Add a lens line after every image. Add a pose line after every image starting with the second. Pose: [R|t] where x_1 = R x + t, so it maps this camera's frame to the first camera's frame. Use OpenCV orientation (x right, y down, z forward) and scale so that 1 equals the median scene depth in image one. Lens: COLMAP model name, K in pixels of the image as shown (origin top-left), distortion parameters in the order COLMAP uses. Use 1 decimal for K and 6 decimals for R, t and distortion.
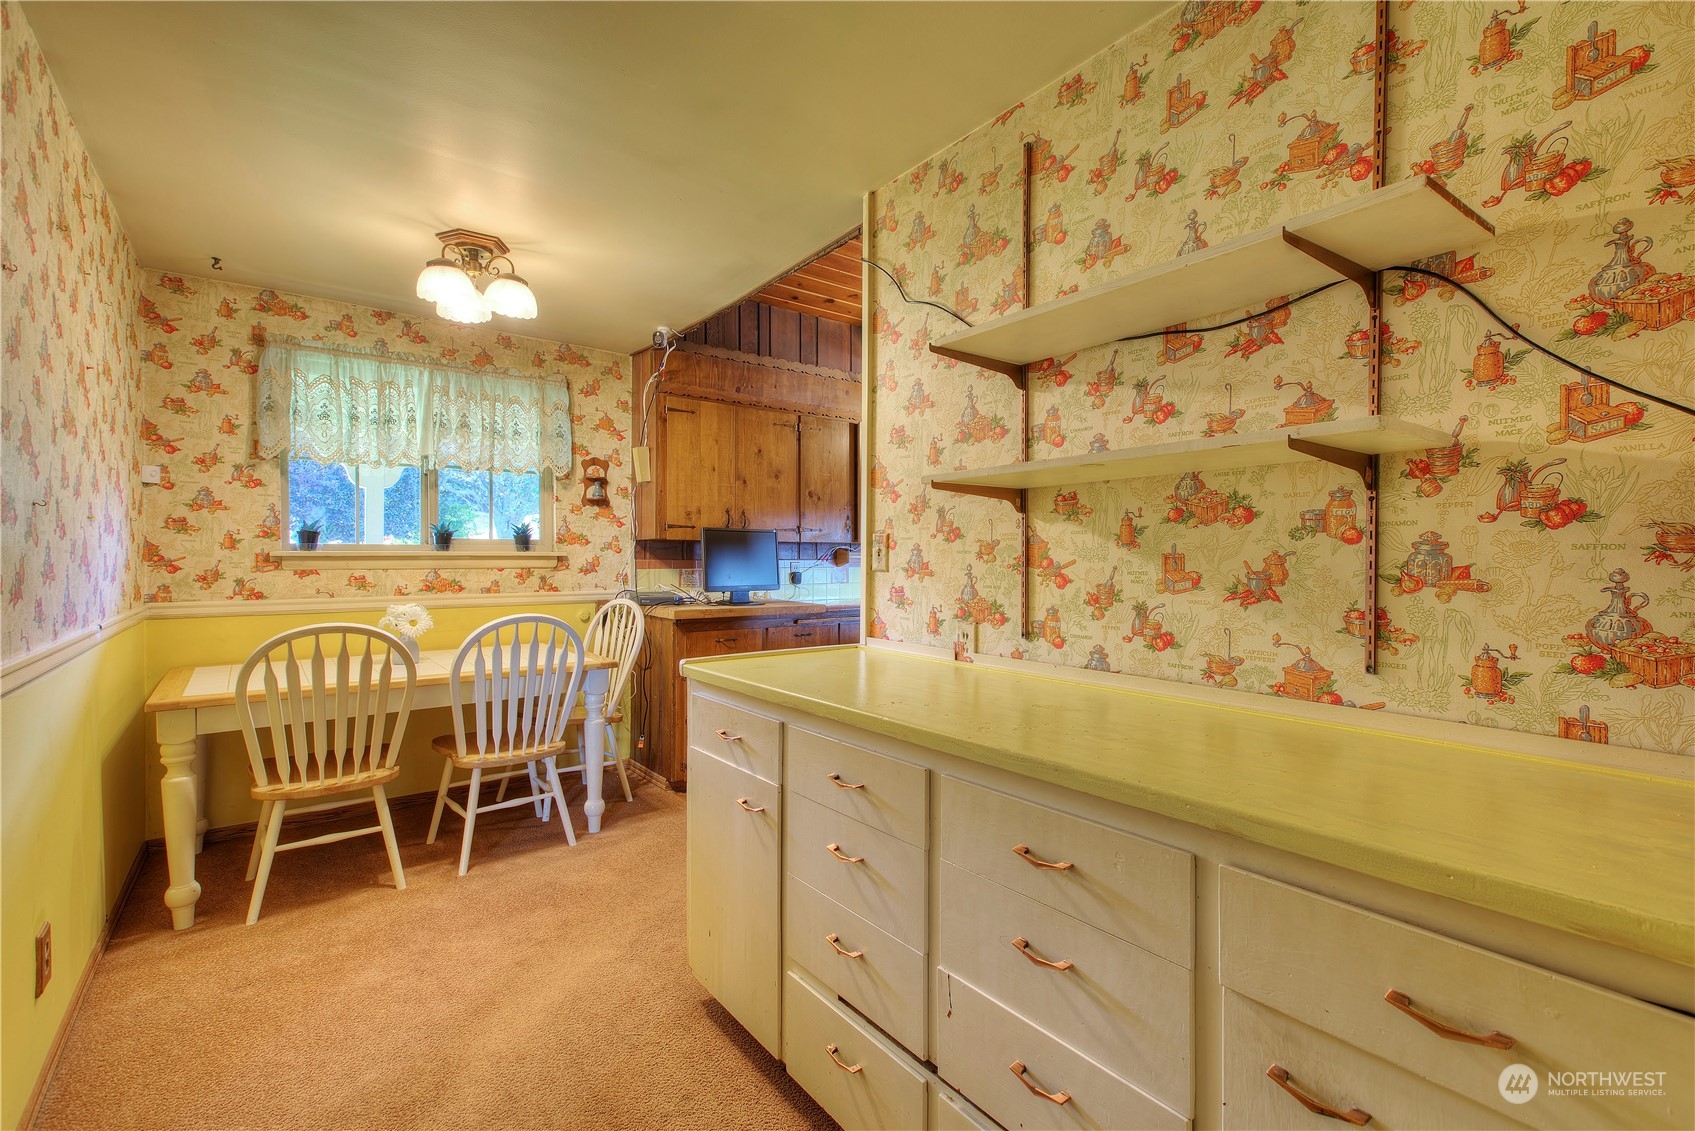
lens RADIAL K [[771.8, 0, 861.3], [0, 771.8, 556.3], [0, 0, 1]] dist [0.018721, -0.003476]
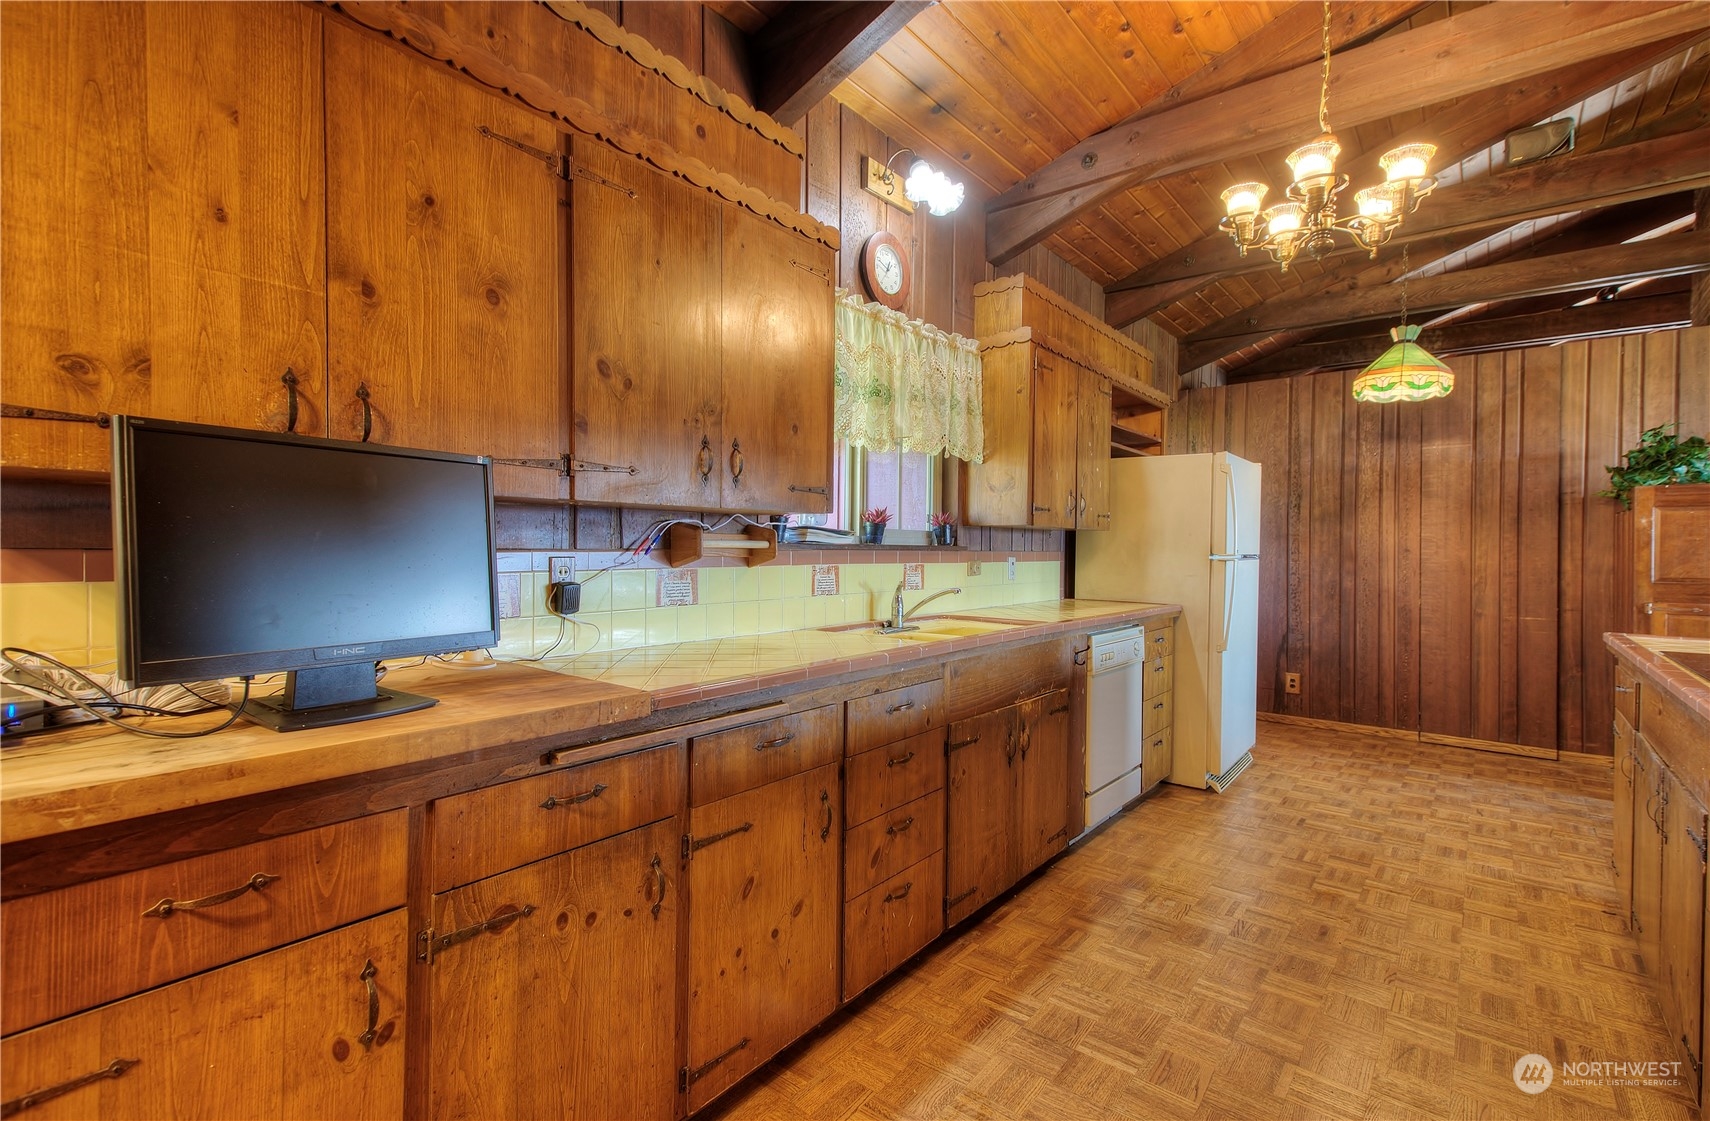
lens RADIAL K [[778.8, 0, 865.1], [0, 778.8, 555.5], [0, 0, 1]] dist [0.003773, 0.000152]
pose [[0.969955, -0.000331, 0.243283, -0.036646], [-0.002745, 0.999921, 0.012304, 0.001882], [-0.243268, -0.012602, 0.969877, 0.636055]]
